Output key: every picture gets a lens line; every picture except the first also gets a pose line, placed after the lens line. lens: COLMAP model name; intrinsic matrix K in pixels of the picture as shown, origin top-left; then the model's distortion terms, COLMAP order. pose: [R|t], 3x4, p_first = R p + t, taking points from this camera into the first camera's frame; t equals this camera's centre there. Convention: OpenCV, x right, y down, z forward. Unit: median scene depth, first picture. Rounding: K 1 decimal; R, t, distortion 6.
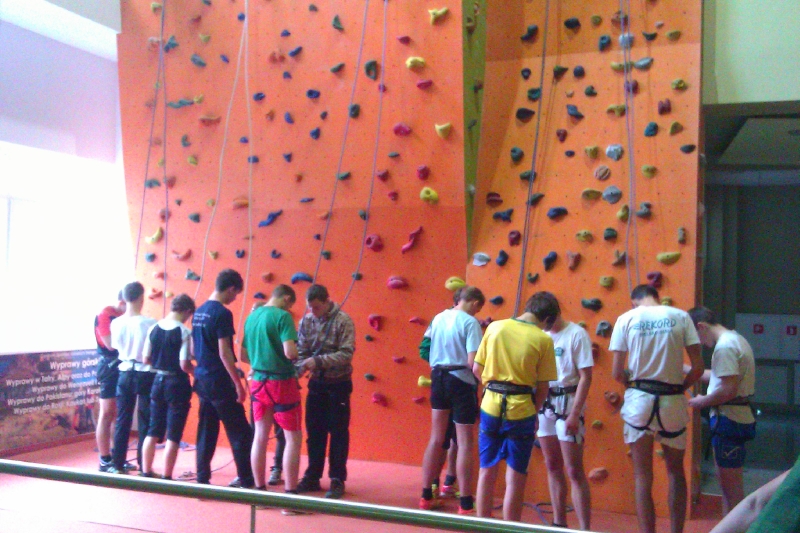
lens RADIAL K [[907.6, 0, 408.9], [0, 907.6, 272.0], [0, 0, 1]] dist [0.075836, 0.000000]
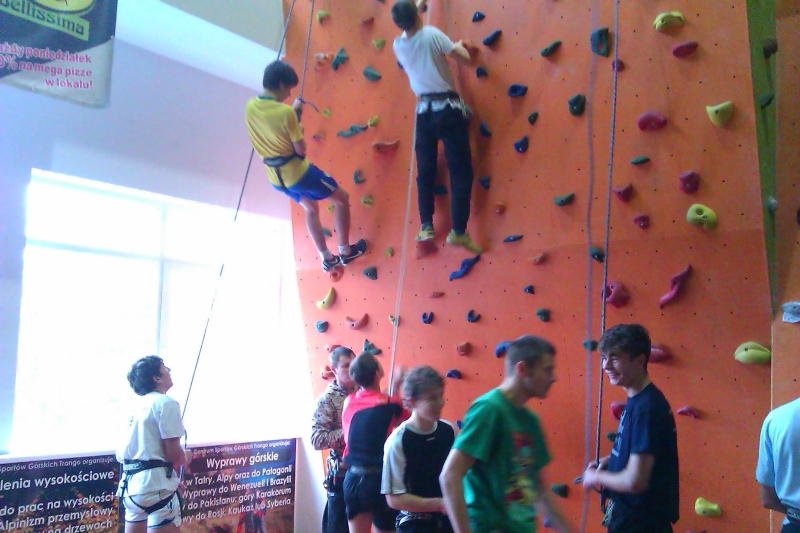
lens RADIAL K [[802.4, 0, 392.2], [0, 802.4, 268.2], [0, 0, 1]] dist [0.020263, 0.000000]
pose [[0.957701, -0.046681, -0.283953, -0.026868], [0.017880, 0.994501, -0.103187, 0.007350], [0.287209, 0.093745, 0.953270, 0.390426]]
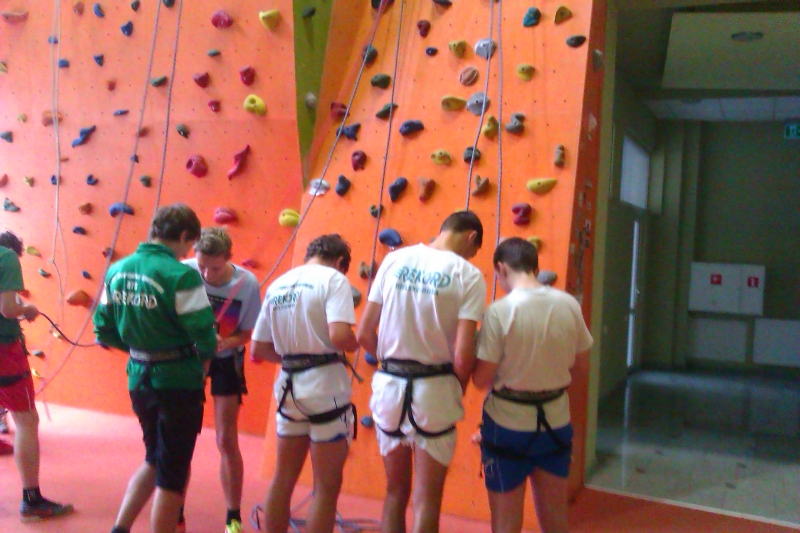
lens RADIAL K [[802.4, 0, 411.2], [0, 802.4, 282.9], [0, 0, 1]] dist [0.020263, 0.000000]
pose [[0.998149, 0.019335, -0.057661, 0.198881], [-0.015022, 0.997121, 0.074328, 0.015697], [0.058933, -0.073324, 0.995565, 0.297250]]
